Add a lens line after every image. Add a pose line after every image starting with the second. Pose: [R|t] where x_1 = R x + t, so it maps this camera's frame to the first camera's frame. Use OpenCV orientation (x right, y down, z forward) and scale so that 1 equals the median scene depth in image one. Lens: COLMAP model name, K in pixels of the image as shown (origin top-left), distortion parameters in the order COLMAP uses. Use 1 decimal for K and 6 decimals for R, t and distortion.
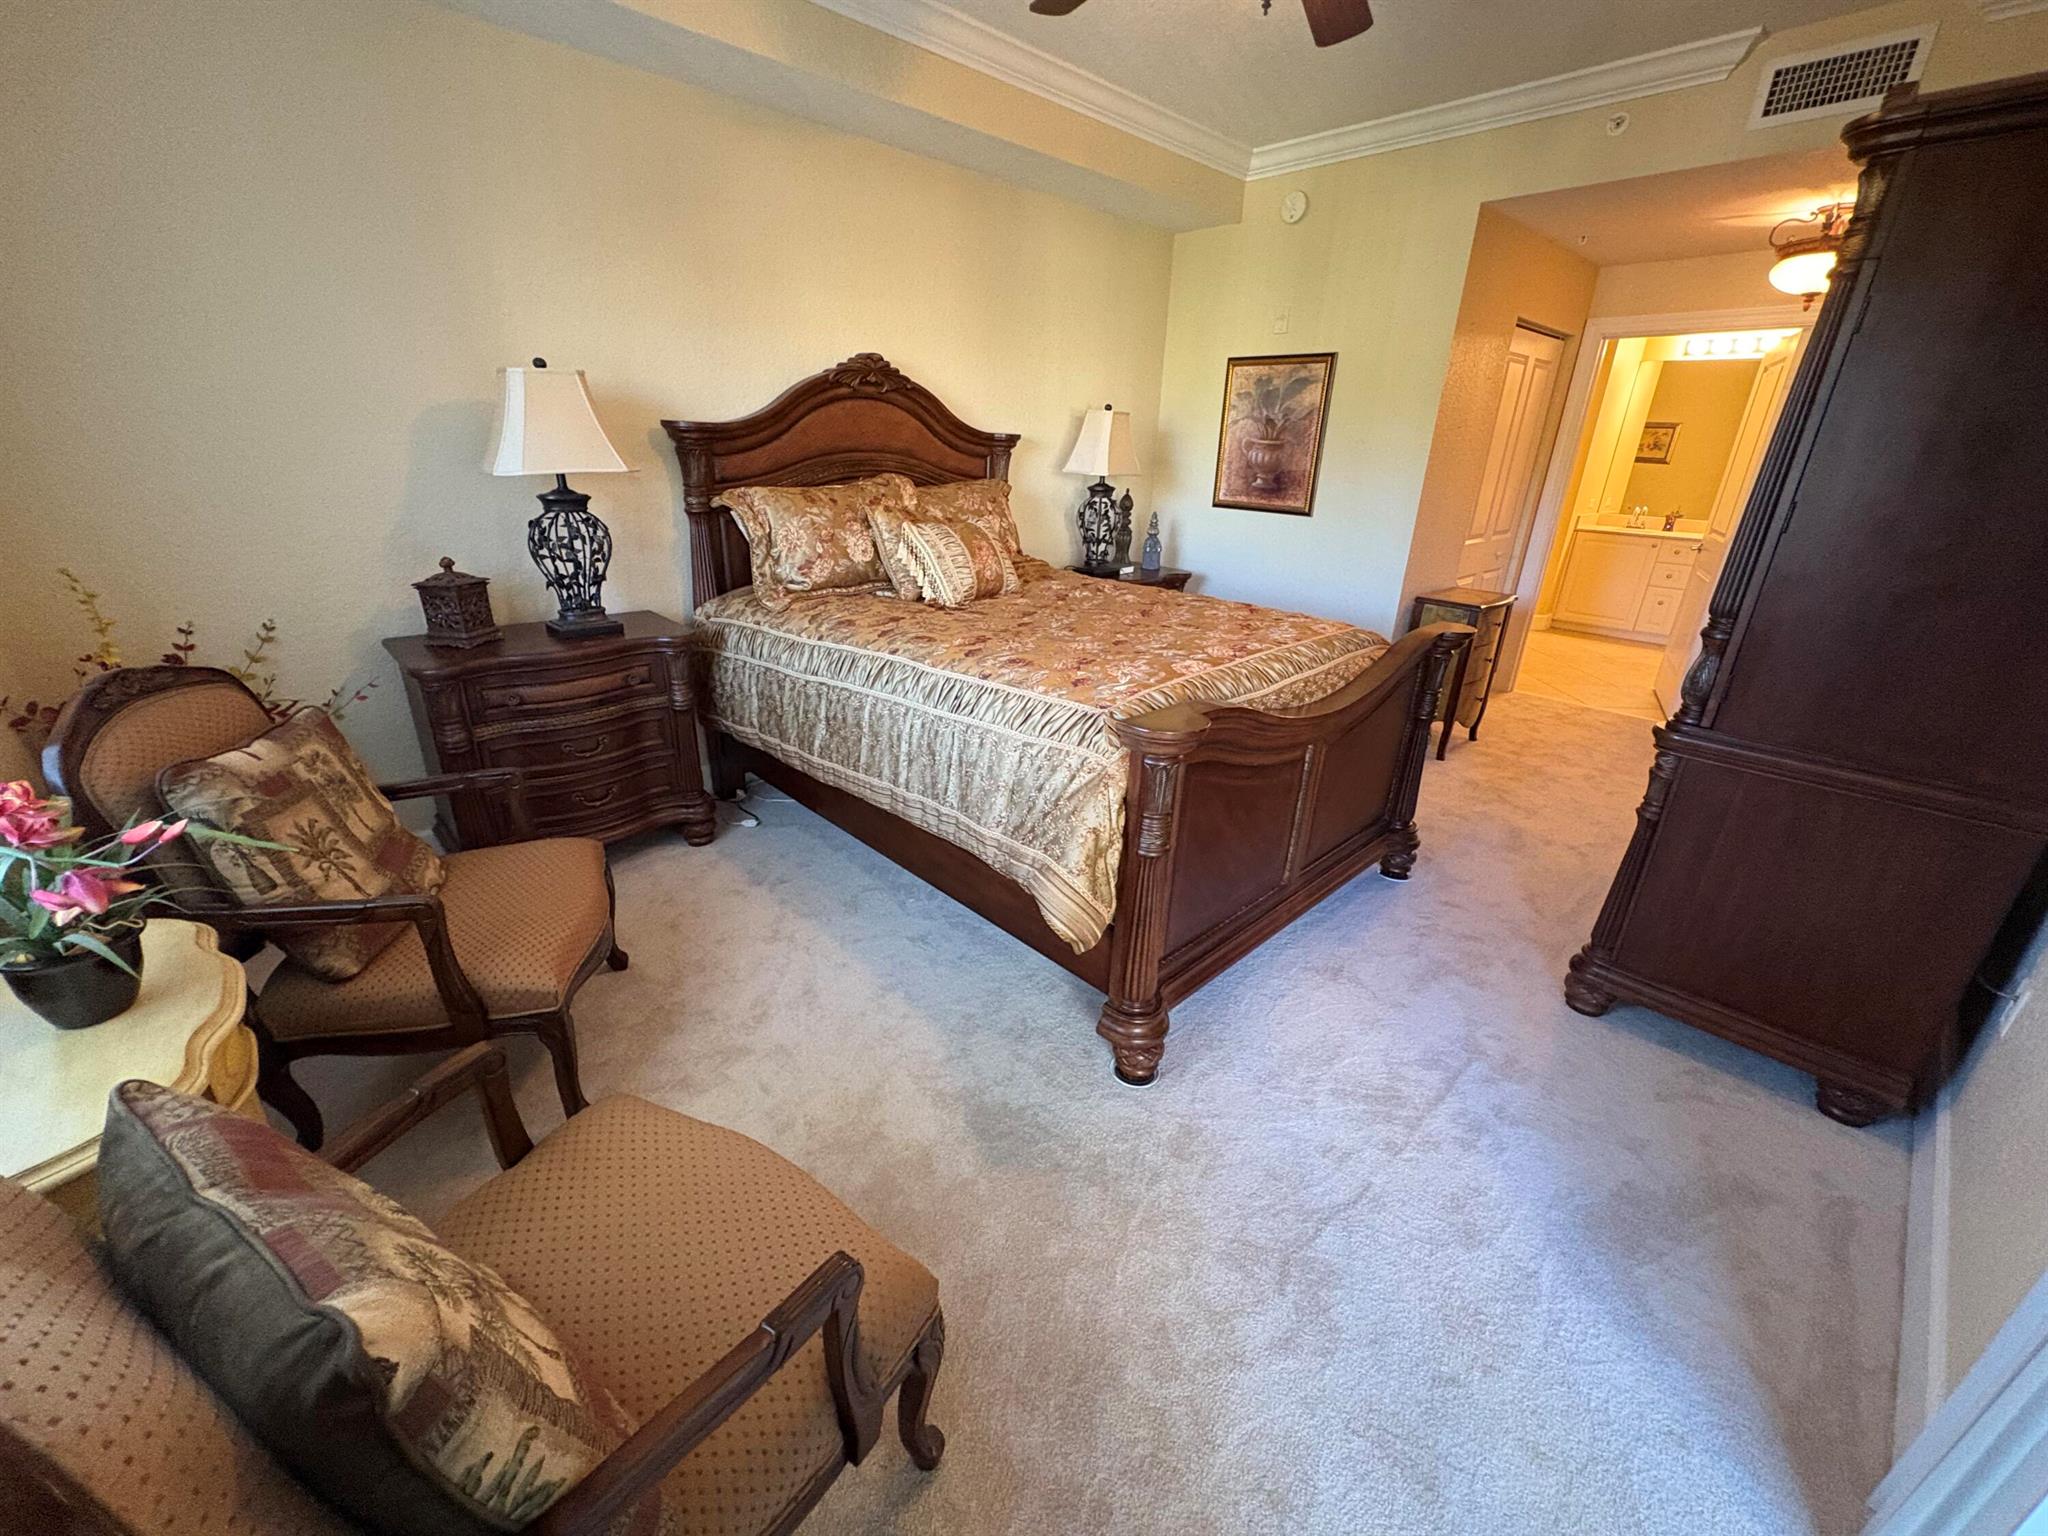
lens RADIAL K [[813.9, 0, 1023.1], [0, 813.9, 769.0], [0, 0, 1]] dist [0.002269, 0.000331]
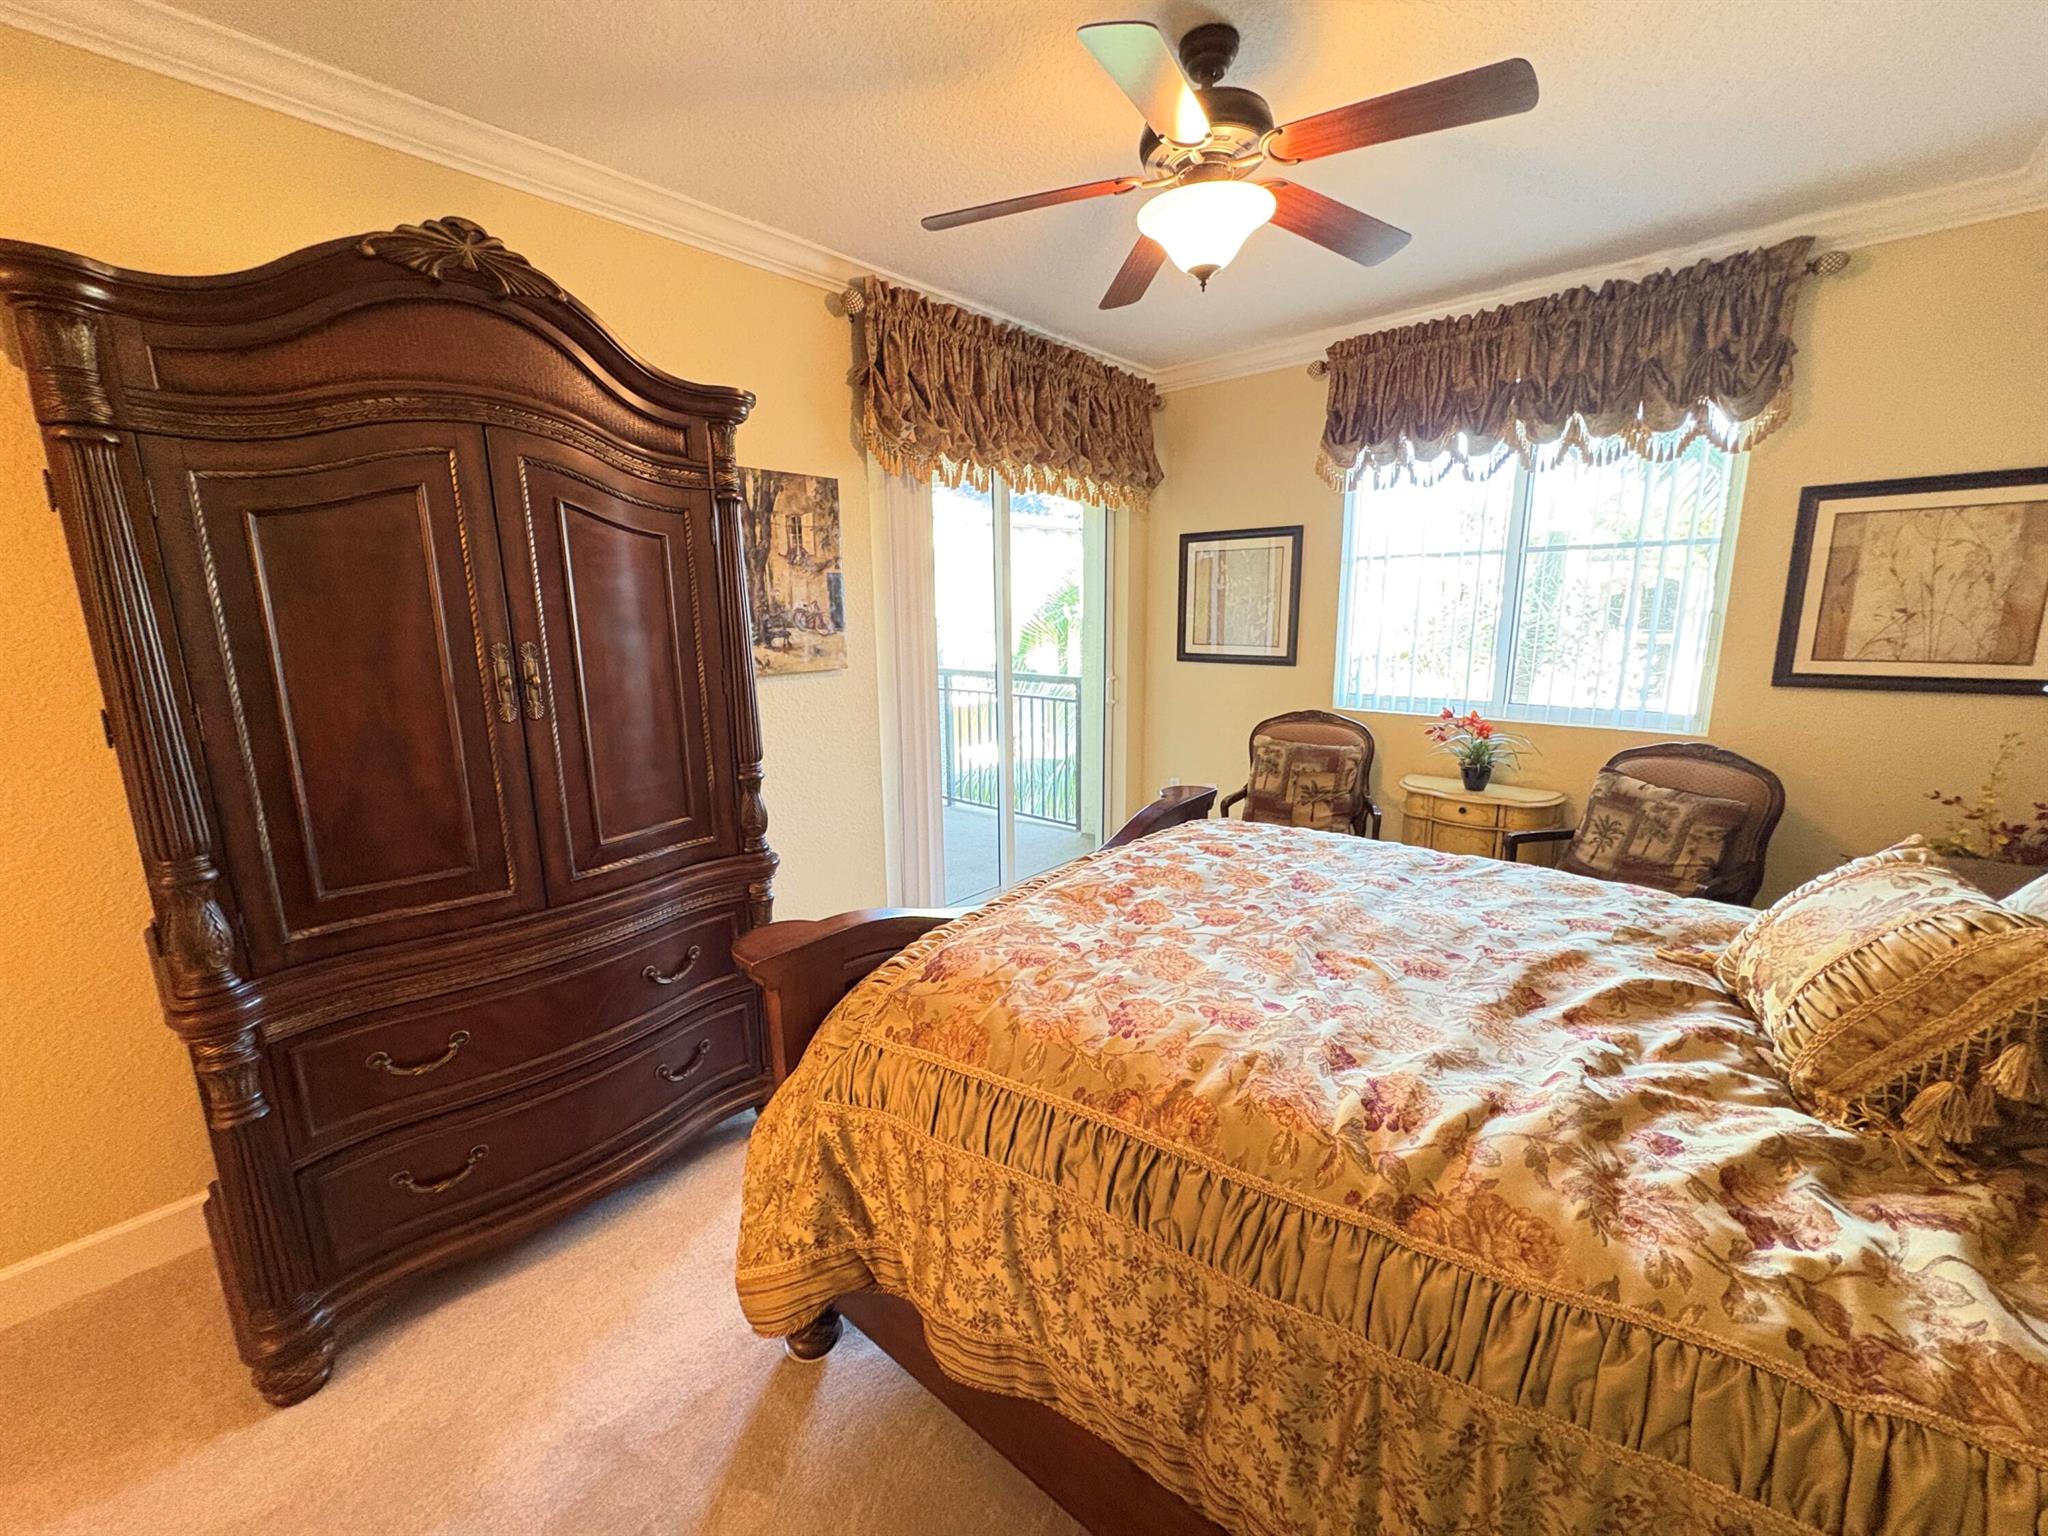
lens RADIAL K [[813.9, 0, 1023.1], [0, 813.9, 769.0], [0, 0, 1]] dist [0.002269, 0.000331]
pose [[-0.994731, 0.001224, -0.102510, 0.356117], [-0.055700, 0.833013, 0.550442, -0.516484], [0.086066, 0.553252, -0.828556, 1.227190]]
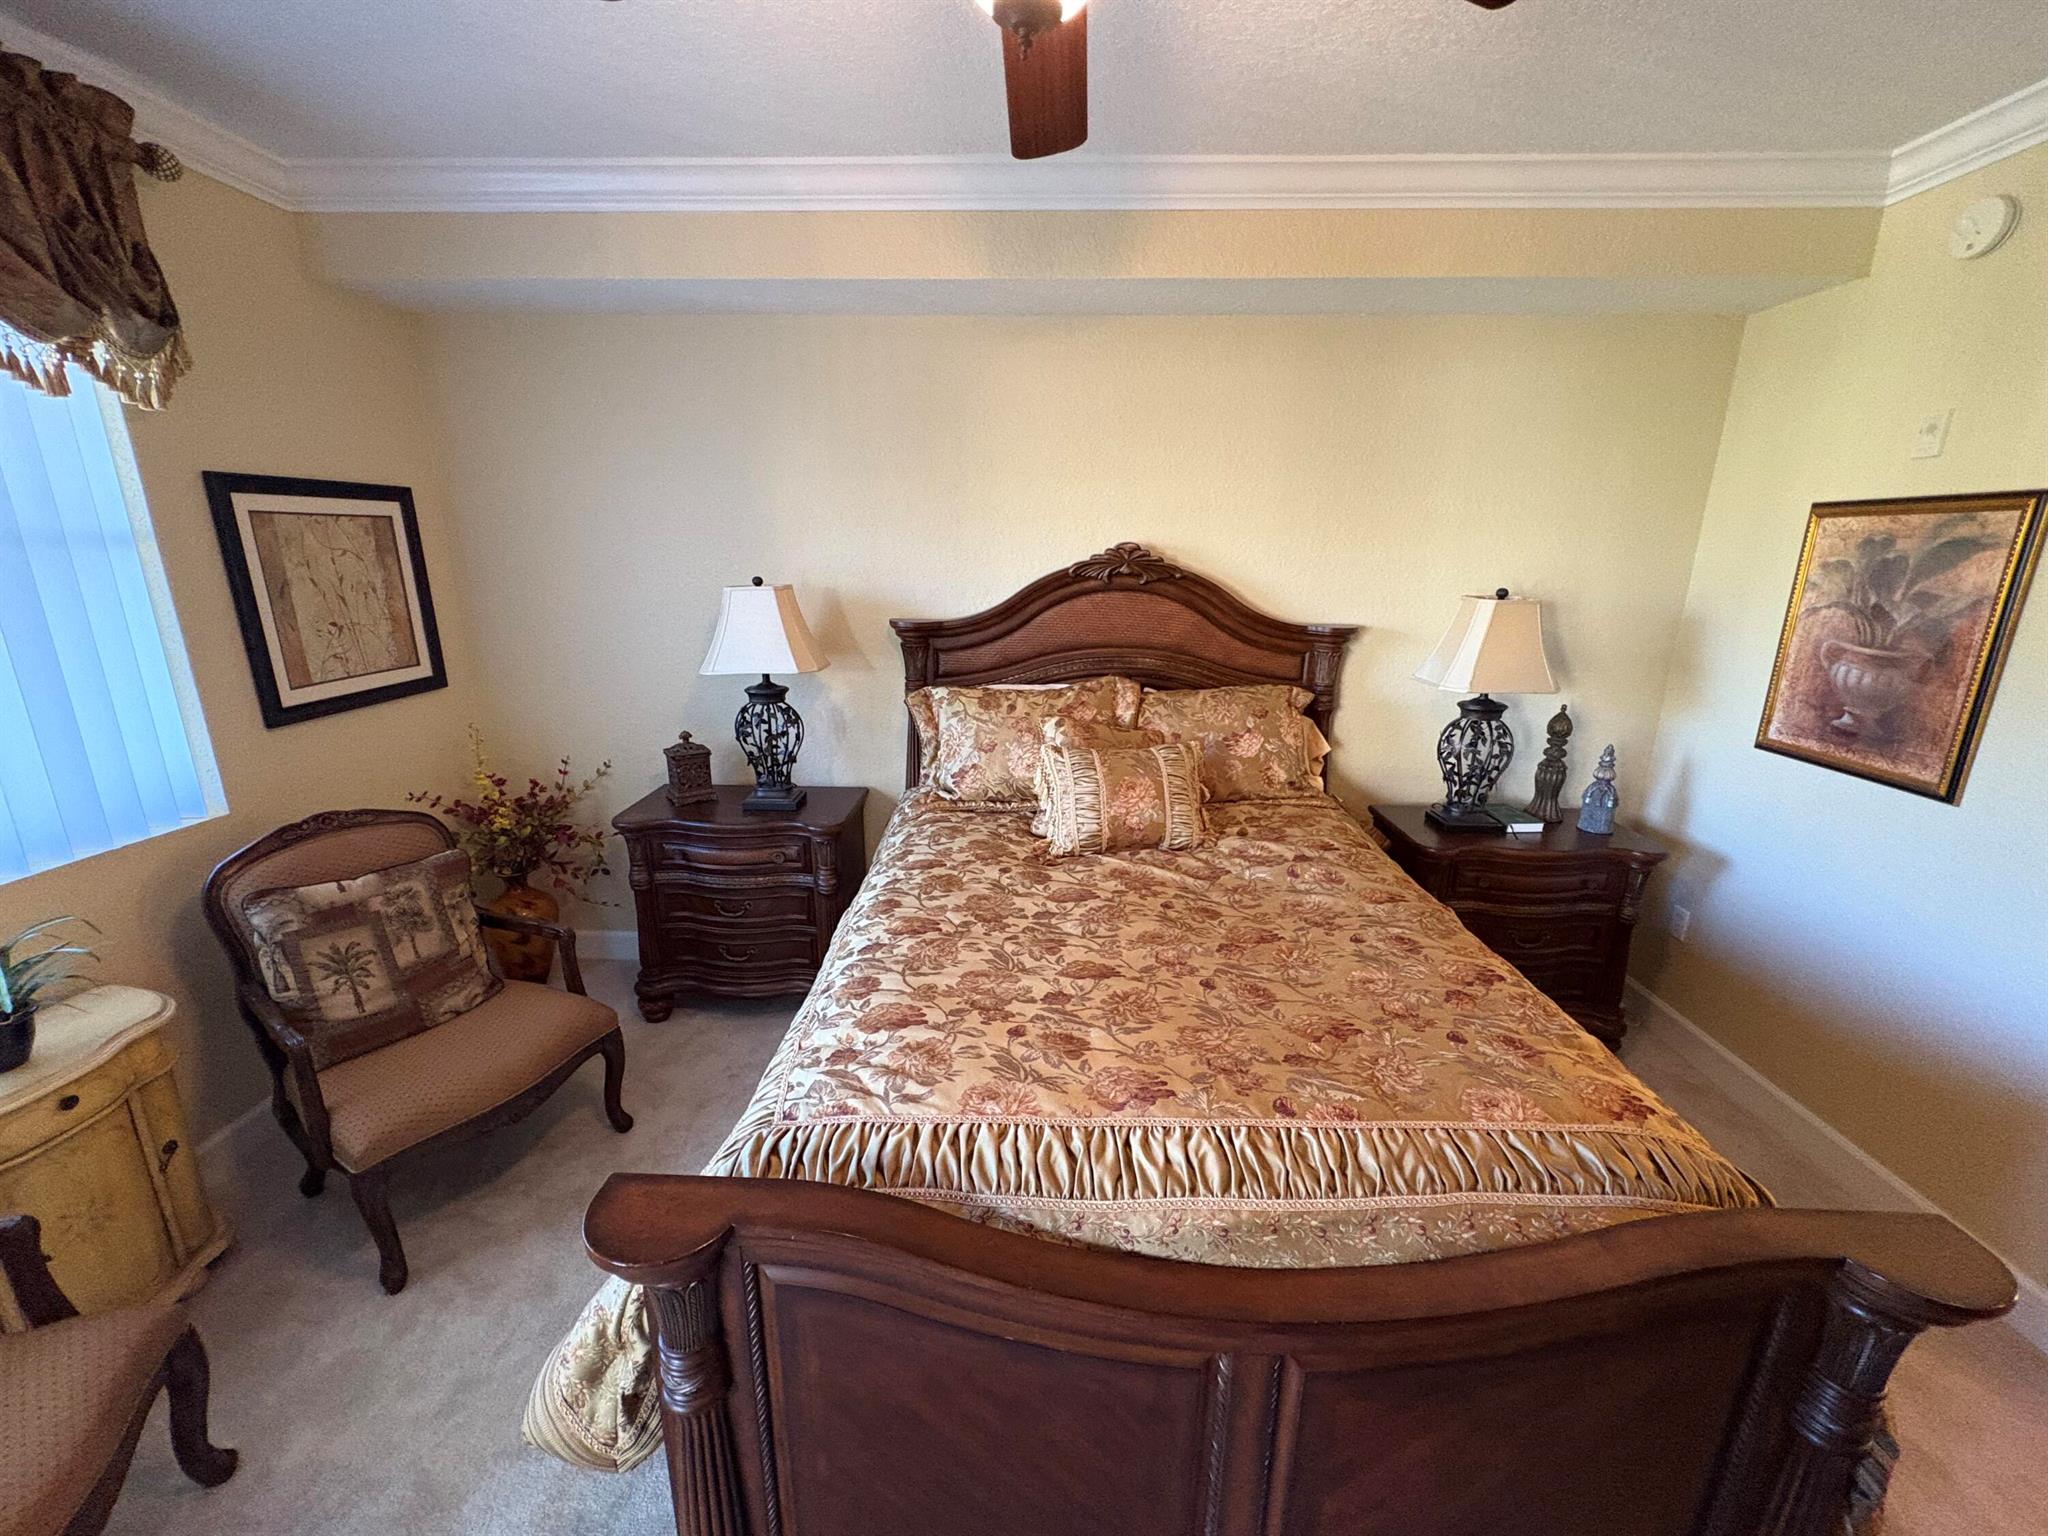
lens RADIAL K [[813.9, 0, 1023.1], [0, 813.9, 769.0], [0, 0, 1]] dist [0.002269, 0.000331]
pose [[0.704512, 0.162051, -0.690943, 0.396554], [-0.255928, 0.966085, -0.034372, -0.229849], [0.661940, 0.201047, 0.722091, 0.364474]]
